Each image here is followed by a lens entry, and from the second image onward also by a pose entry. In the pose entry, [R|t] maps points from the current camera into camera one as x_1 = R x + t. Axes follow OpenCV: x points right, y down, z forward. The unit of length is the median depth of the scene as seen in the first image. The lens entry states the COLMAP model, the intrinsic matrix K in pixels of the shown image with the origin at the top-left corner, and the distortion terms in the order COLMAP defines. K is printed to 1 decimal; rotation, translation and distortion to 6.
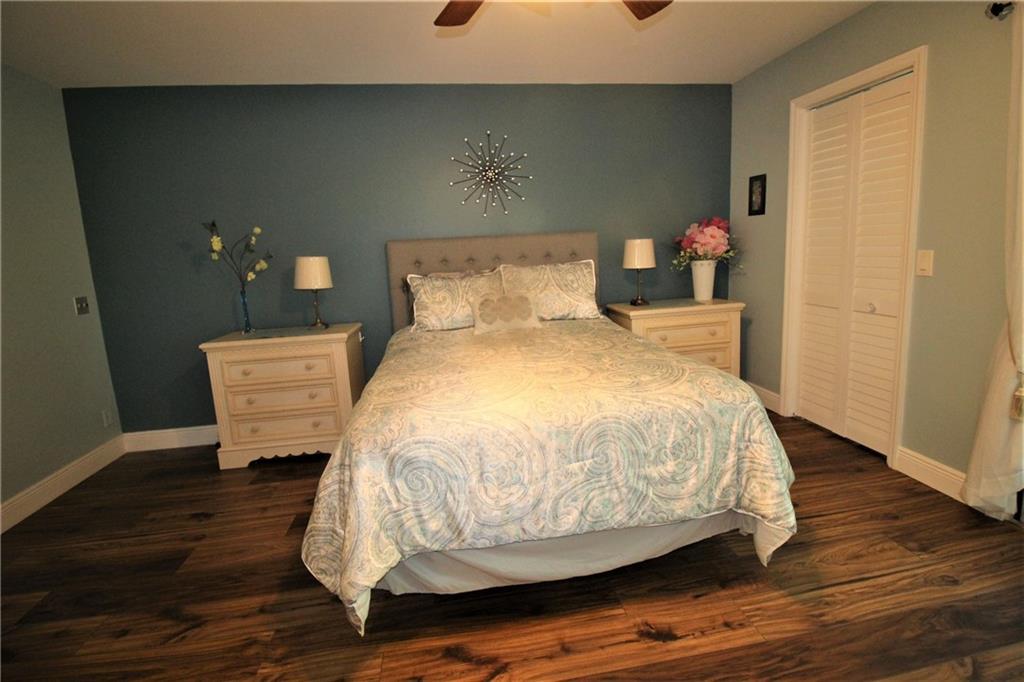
lens RADIAL K [[474.5, 0, 520.1], [0, 474.5, 319.4], [0, 0, 1]] dist [-0.001017, -0.012492]
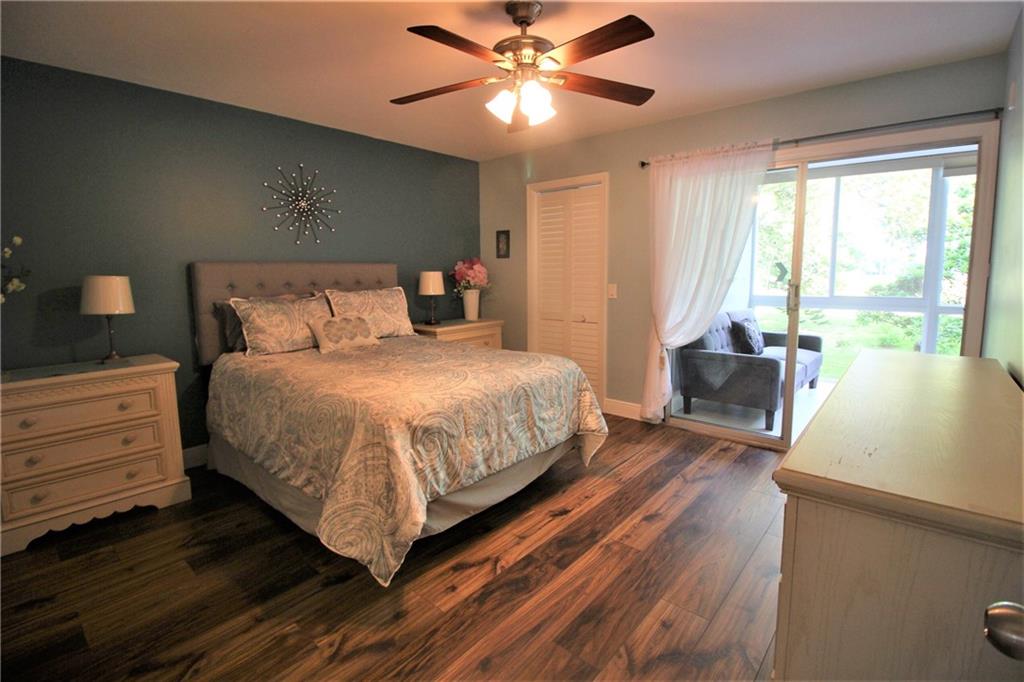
lens RADIAL K [[472.7, 0, 523.5], [0, 472.7, 321.6], [0, 0, 1]] dist [-0.000773, -0.012364]
pose [[0.757861, -0.026503, 0.651878, -0.451961], [0.070499, 0.996651, -0.041441, 0.036650], [-0.648596, 0.077363, 0.757191, -0.105599]]
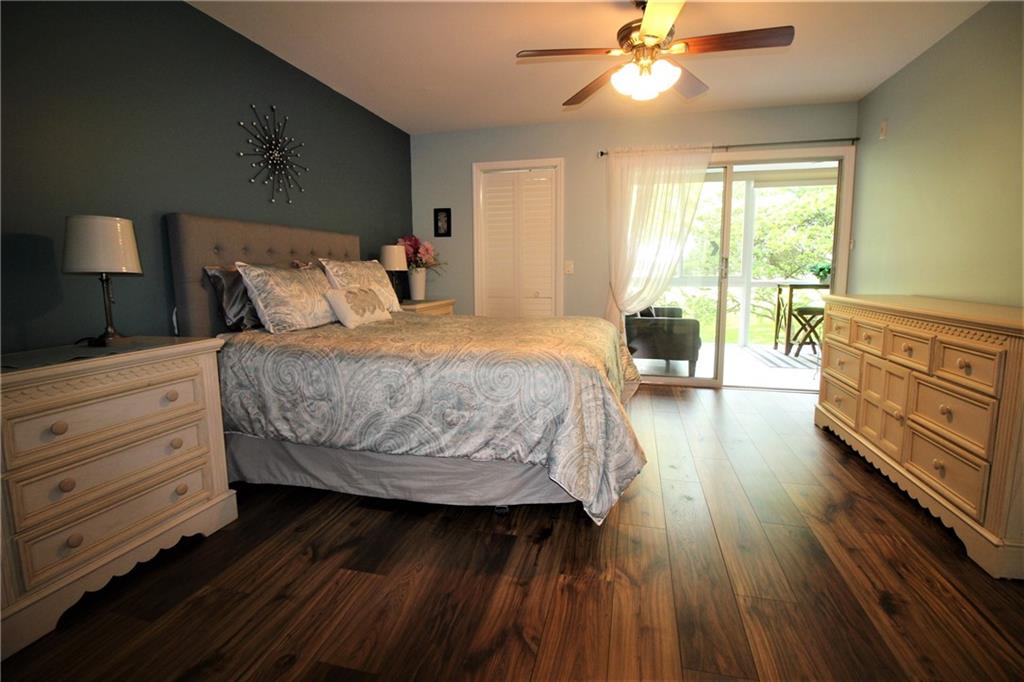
lens RADIAL K [[472.7, 0, 523.5], [0, 472.7, 321.6], [0, 0, 1]] dist [-0.000773, -0.012364]
pose [[0.384214, -0.051758, 0.921792, -0.825719], [0.128556, 0.991700, 0.002099, 0.060504], [-0.914250, 0.117696, 0.387679, 0.344731]]
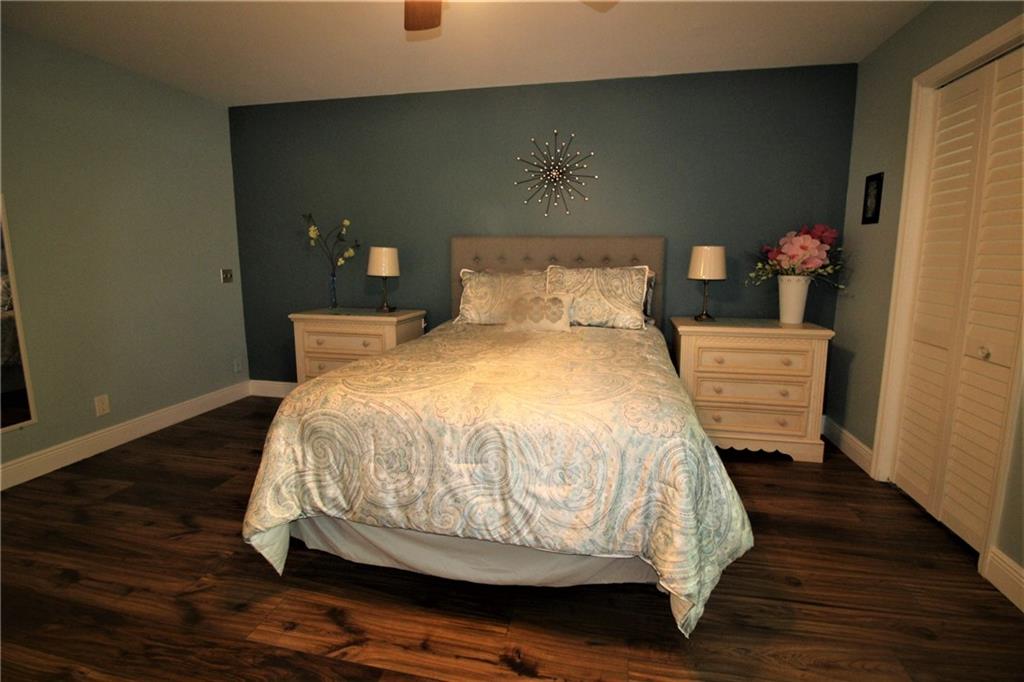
lens RADIAL K [[474.5, 0, 520.1], [0, 474.5, 319.4], [0, 0, 1]] dist [-0.001017, -0.012492]
pose [[0.932497, 0.100696, -0.346857, 0.290610], [-0.102792, 0.994626, 0.012399, -0.010090], [0.346241, 0.024092, 0.937836, 0.062183]]
